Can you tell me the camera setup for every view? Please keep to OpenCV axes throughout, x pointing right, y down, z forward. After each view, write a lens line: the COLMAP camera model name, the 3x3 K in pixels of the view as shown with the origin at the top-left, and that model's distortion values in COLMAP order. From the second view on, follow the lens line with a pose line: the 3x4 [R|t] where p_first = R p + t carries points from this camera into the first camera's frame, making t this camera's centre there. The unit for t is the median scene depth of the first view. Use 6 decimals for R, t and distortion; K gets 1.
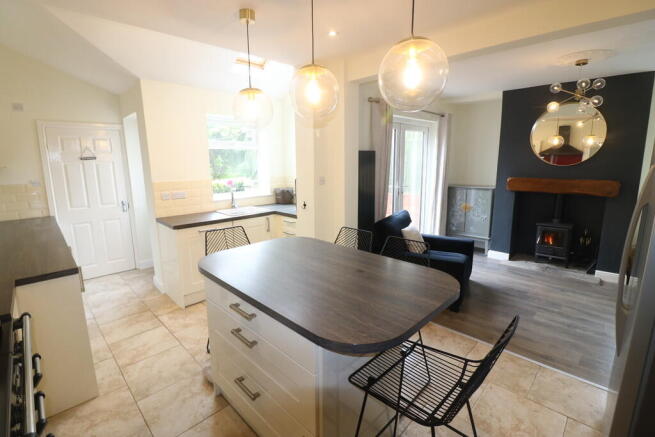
lens RADIAL K [[303.8, 0, 326.3], [0, 303.8, 211.9], [0, 0, 1]] dist [-0.002146, -0.010545]
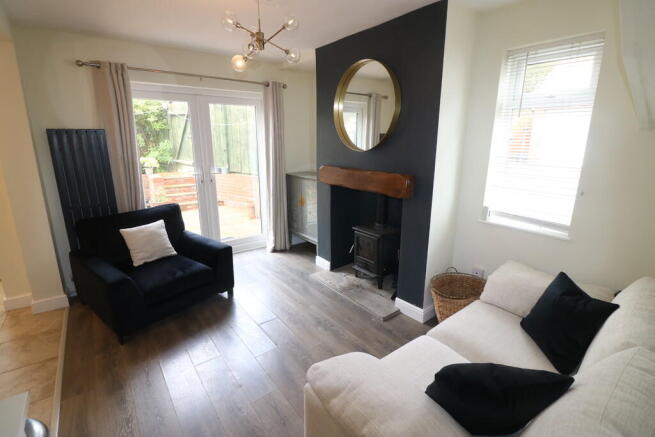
lens RADIAL K [[303.8, 0, 326.3], [0, 303.8, 211.9], [0, 0, 1]] dist [-0.002146, -0.010545]
pose [[0.990942, 0.044081, -0.126847, 0.738730], [-0.035611, 0.997030, 0.068288, -0.051004], [0.129480, -0.063152, 0.989569, 0.240302]]
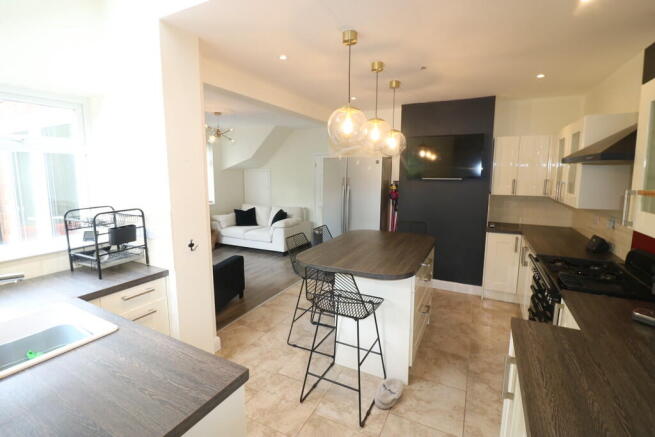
lens RADIAL K [[303.8, 0, 326.3], [0, 303.8, 211.9], [0, 0, 1]] dist [-0.002146, -0.010545]
pose [[-0.308223, -0.112522, 0.944636, -0.590119], [0.165465, 0.971504, 0.169712, -0.118299], [-0.936813, 0.208614, -0.280822, 0.686828]]
